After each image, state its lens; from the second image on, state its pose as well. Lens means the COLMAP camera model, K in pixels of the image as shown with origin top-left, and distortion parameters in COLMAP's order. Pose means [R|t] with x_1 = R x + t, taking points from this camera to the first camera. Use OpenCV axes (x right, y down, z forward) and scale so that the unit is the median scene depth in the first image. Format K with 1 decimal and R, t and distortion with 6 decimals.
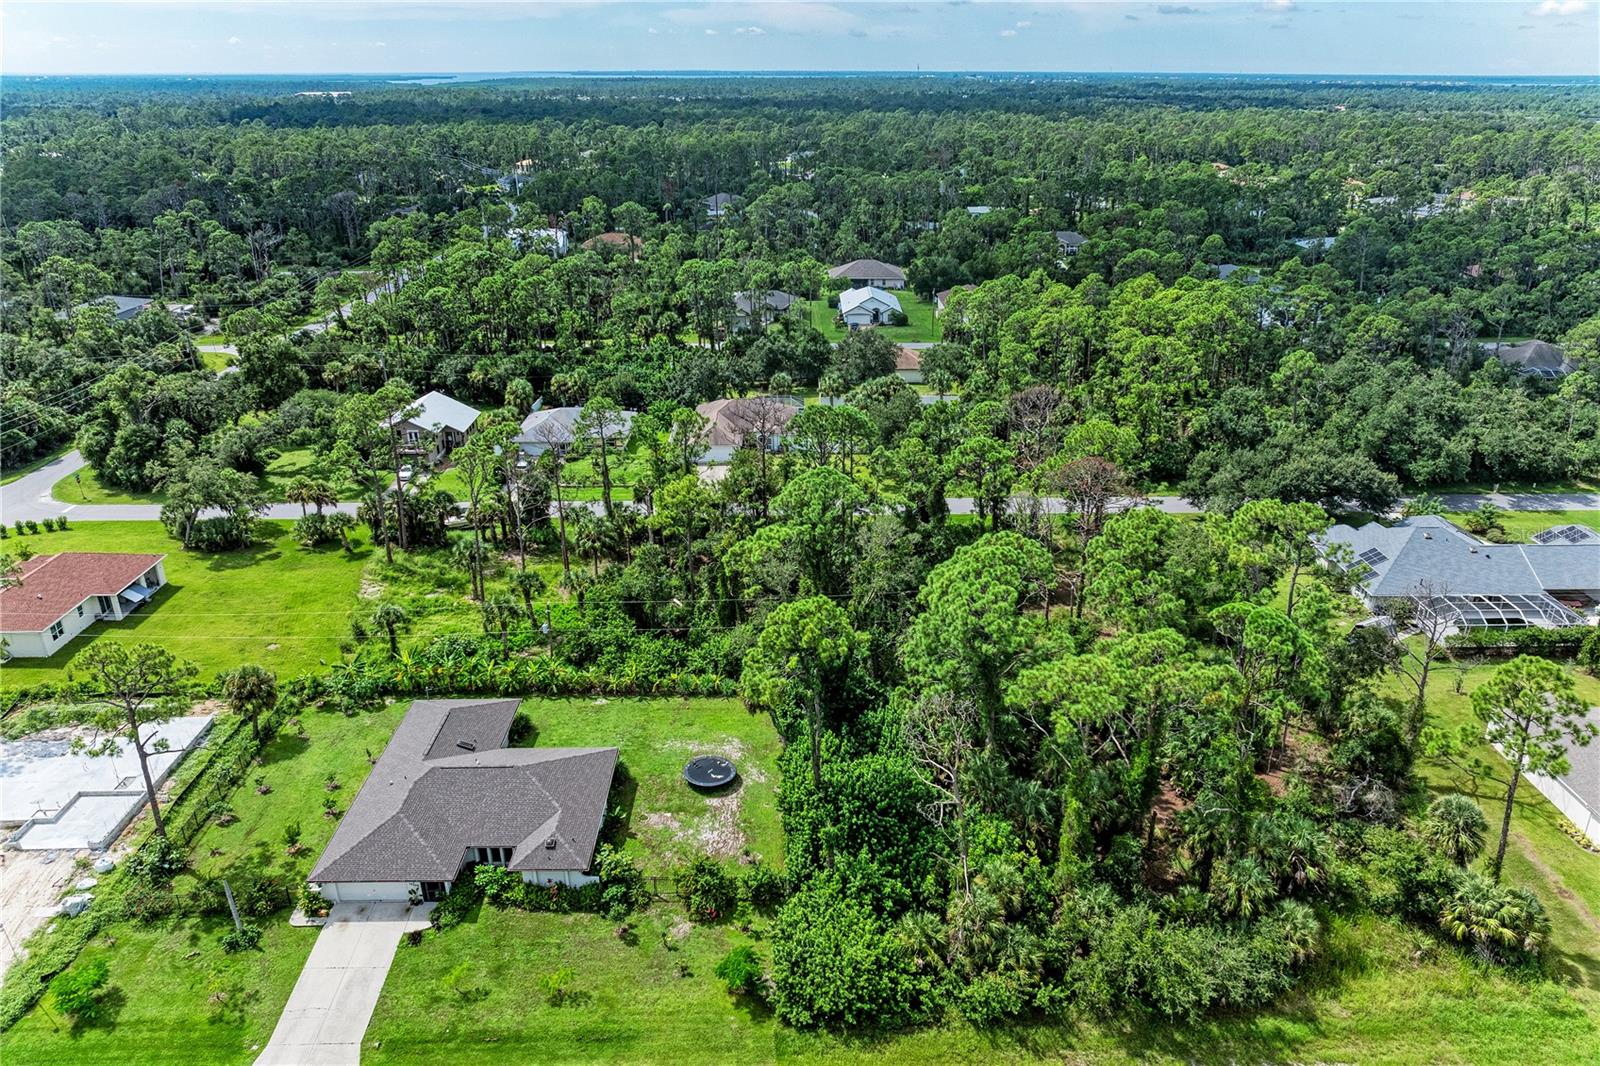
lens RADIAL K [[1091.8, 0, 800.0], [0, 1091.8, 533.0], [0, 0, 1]] dist [-0.034043, -0.000221]
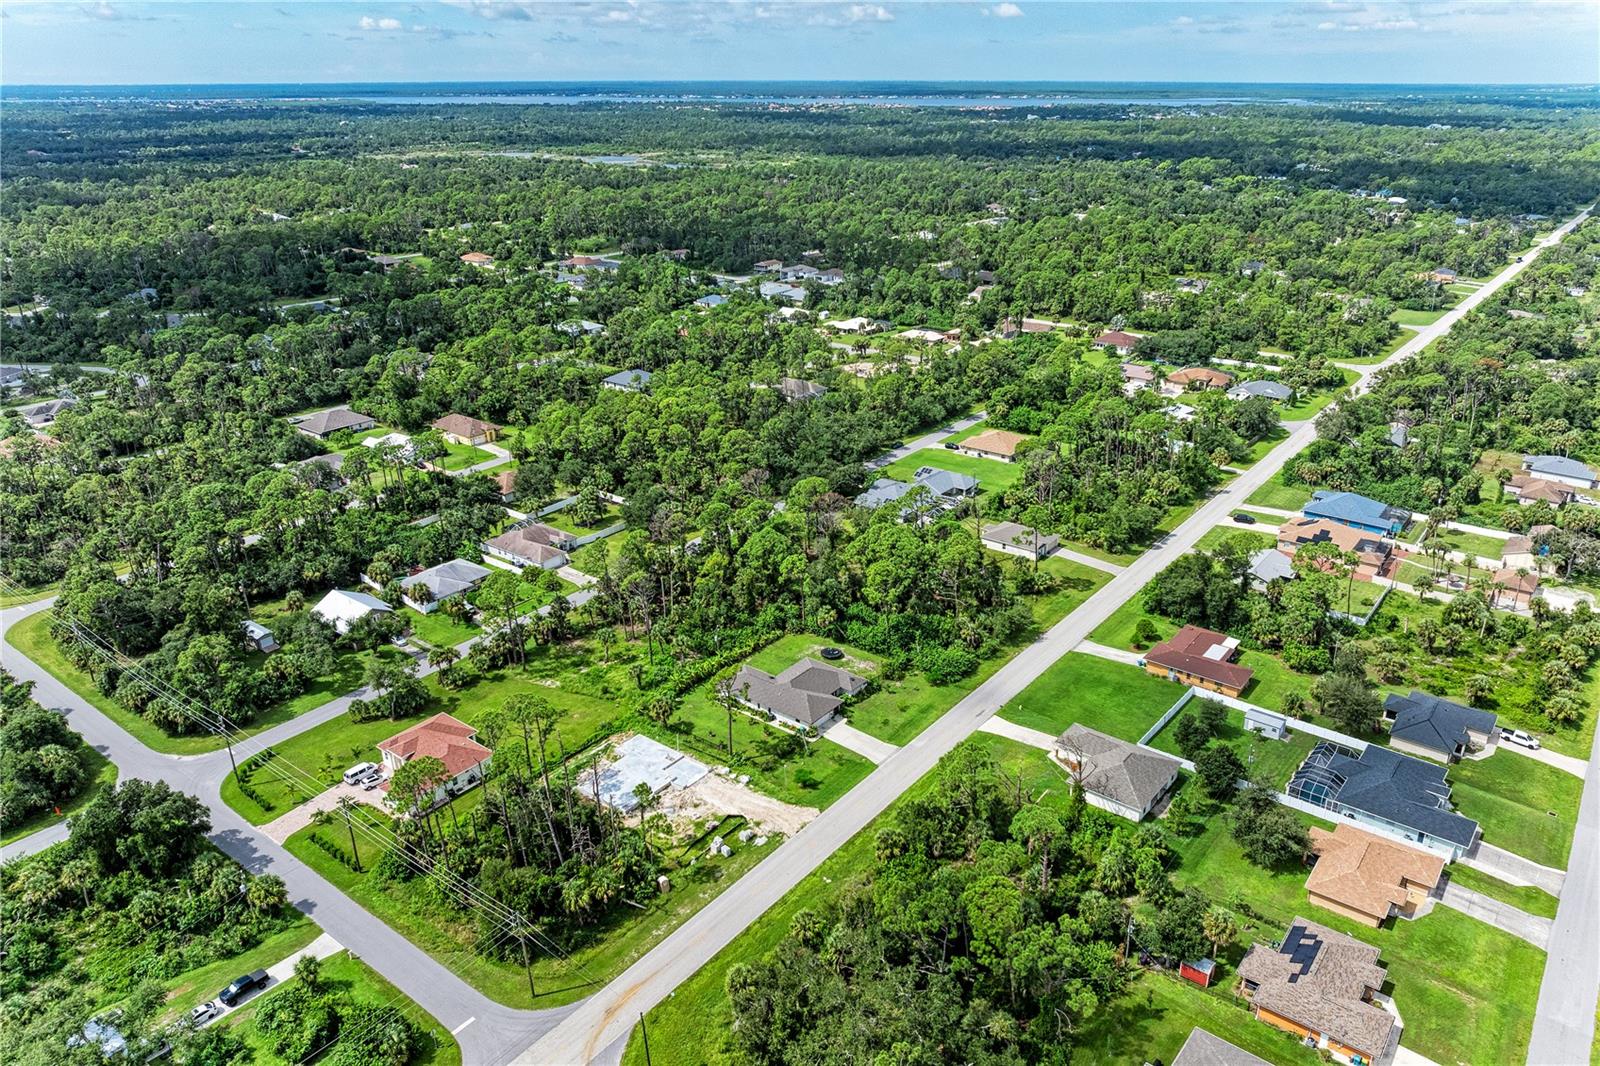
lens RADIAL K [[1091.8, 0, 800.0], [0, 1091.8, 533.0], [0, 0, 1]] dist [-0.034043, -0.000221]
pose [[0.630659, -0.298313, 0.716434, -1.302296], [0.313477, 0.942427, 0.116467, -0.247038], [-0.709930, 0.151134, 0.687864, -0.495096]]
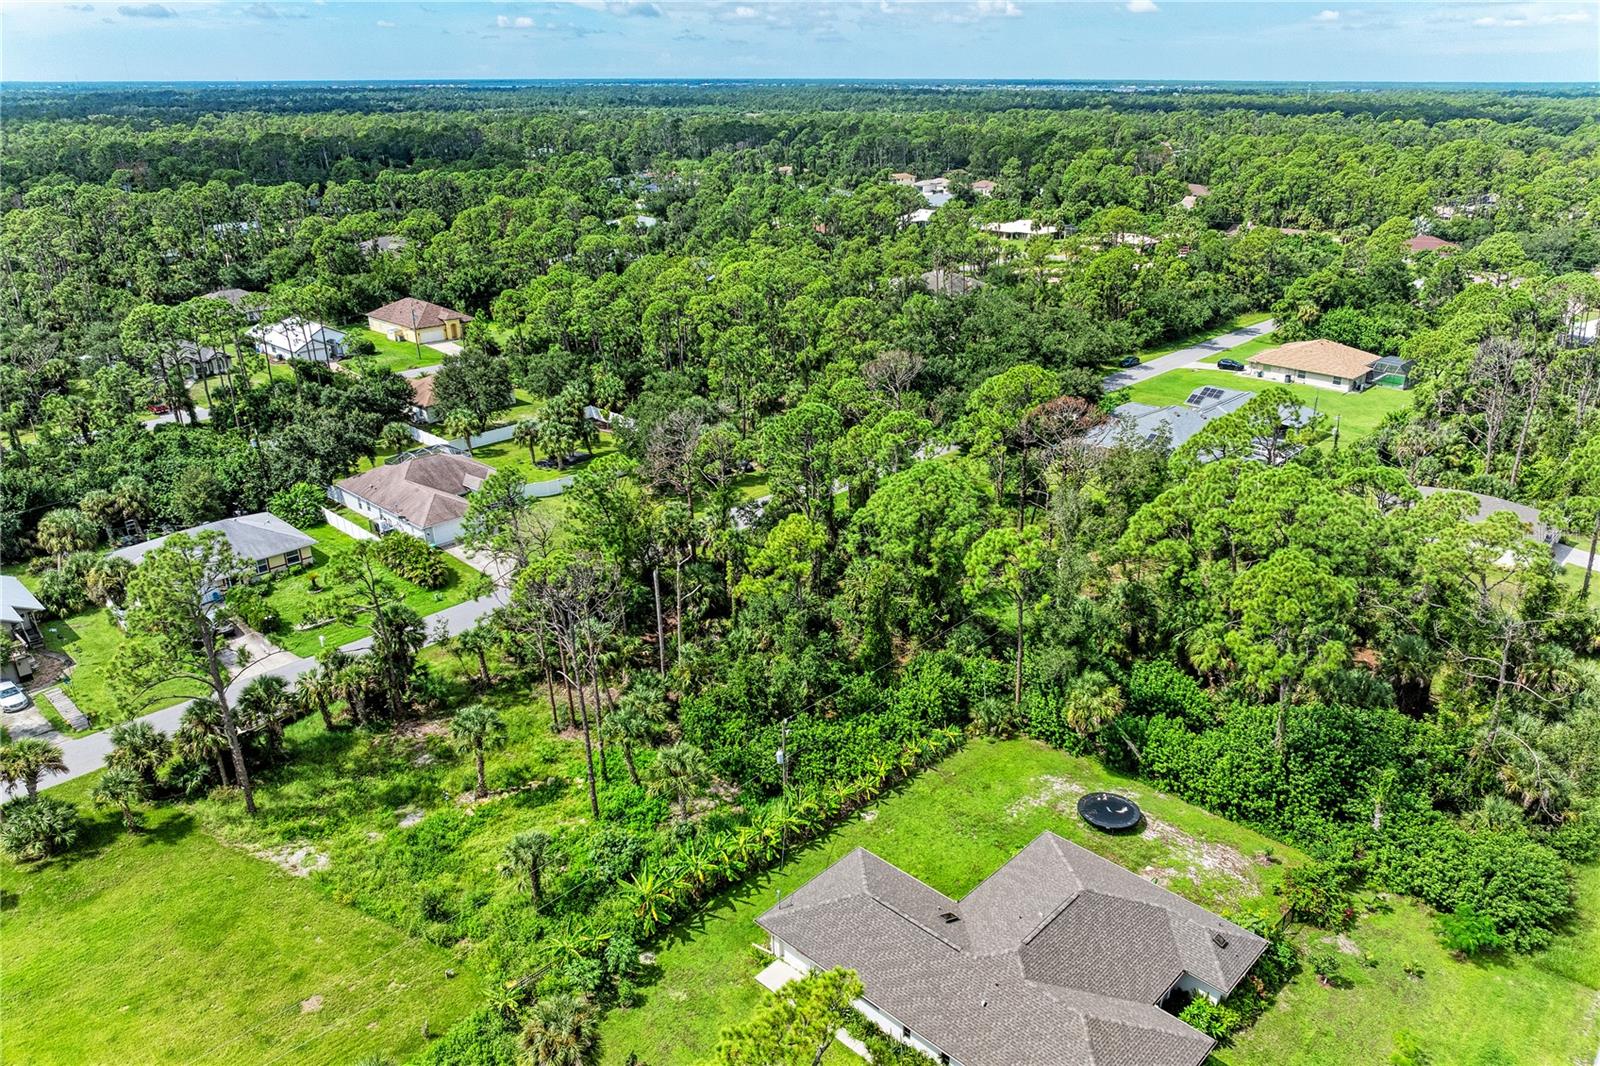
lens RADIAL K [[1091.8, 0, 800.0], [0, 1091.8, 533.0], [0, 0, 1]] dist [-0.034043, -0.000221]
pose [[0.708043, -0.269078, 0.652896, -0.525640], [0.281609, 0.955451, 0.088375, -0.091873], [-0.647590, 0.121288, 0.752275, 0.366051]]
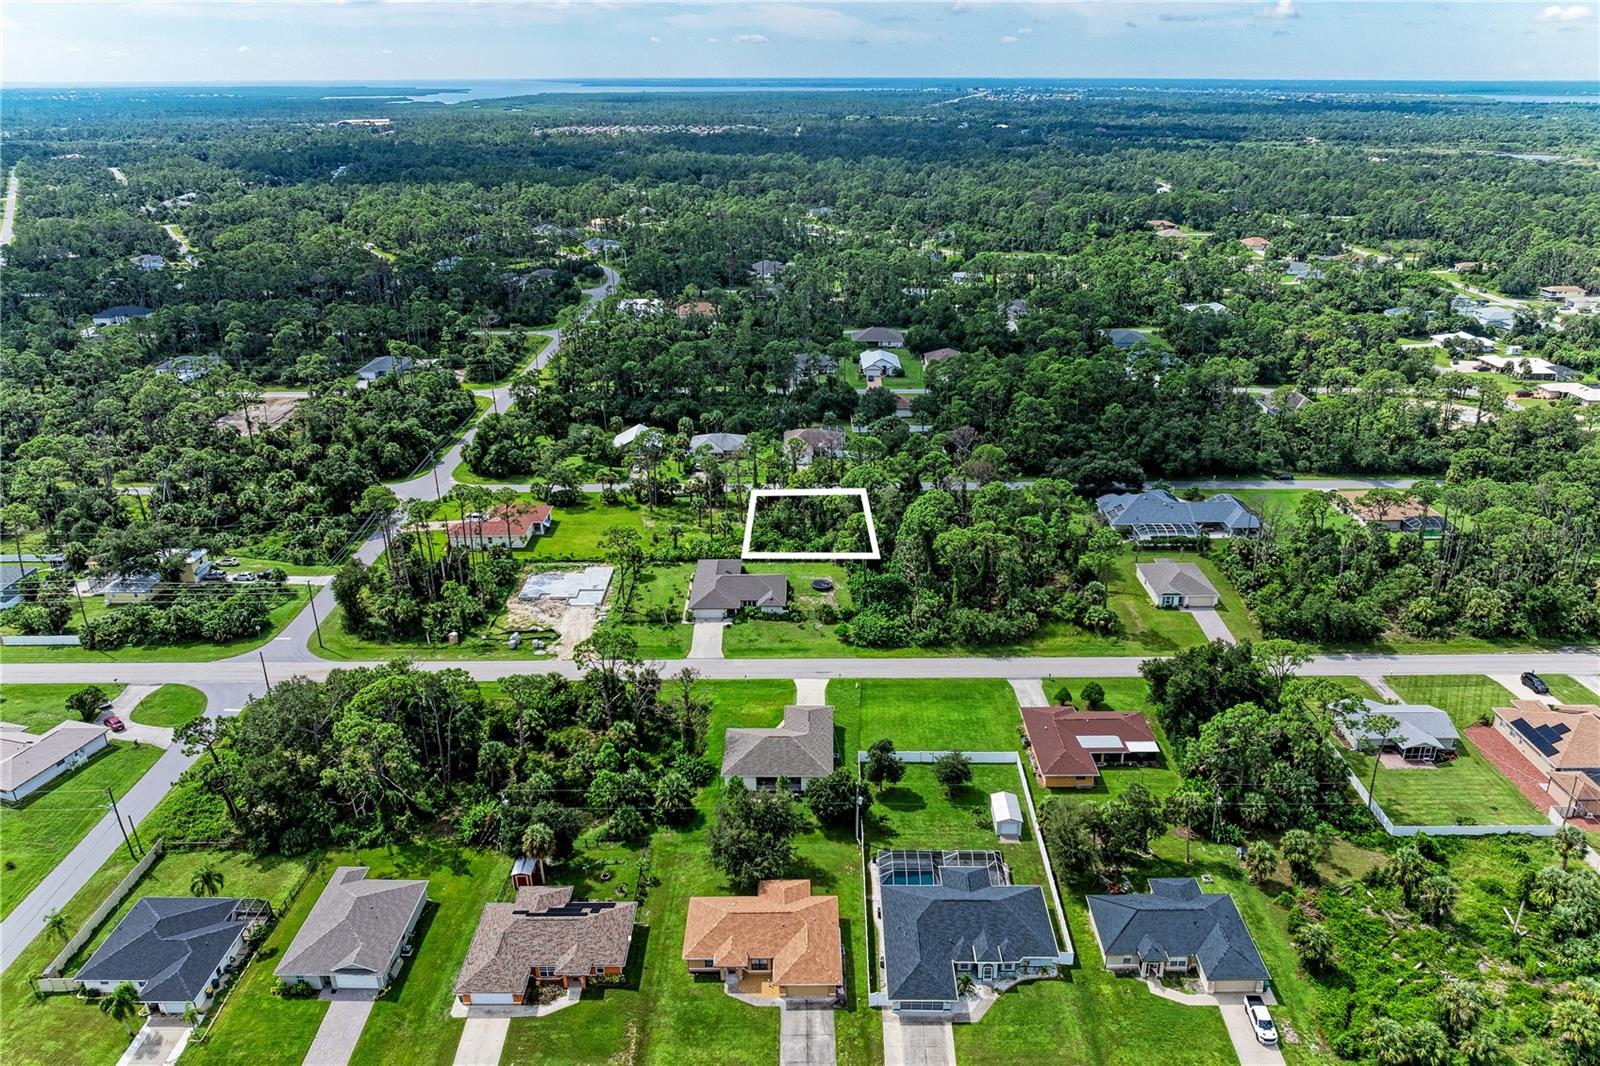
lens RADIAL K [[1091.8, 0, 800.0], [0, 1091.8, 533.0], [0, 0, 1]] dist [-0.034043, -0.000221]
pose [[0.999990, 0.000344, -0.004479, -0.087855], [-0.000365, 0.999989, -0.004713, 0.080762], [0.004477, 0.004714, 0.999979, -1.121735]]
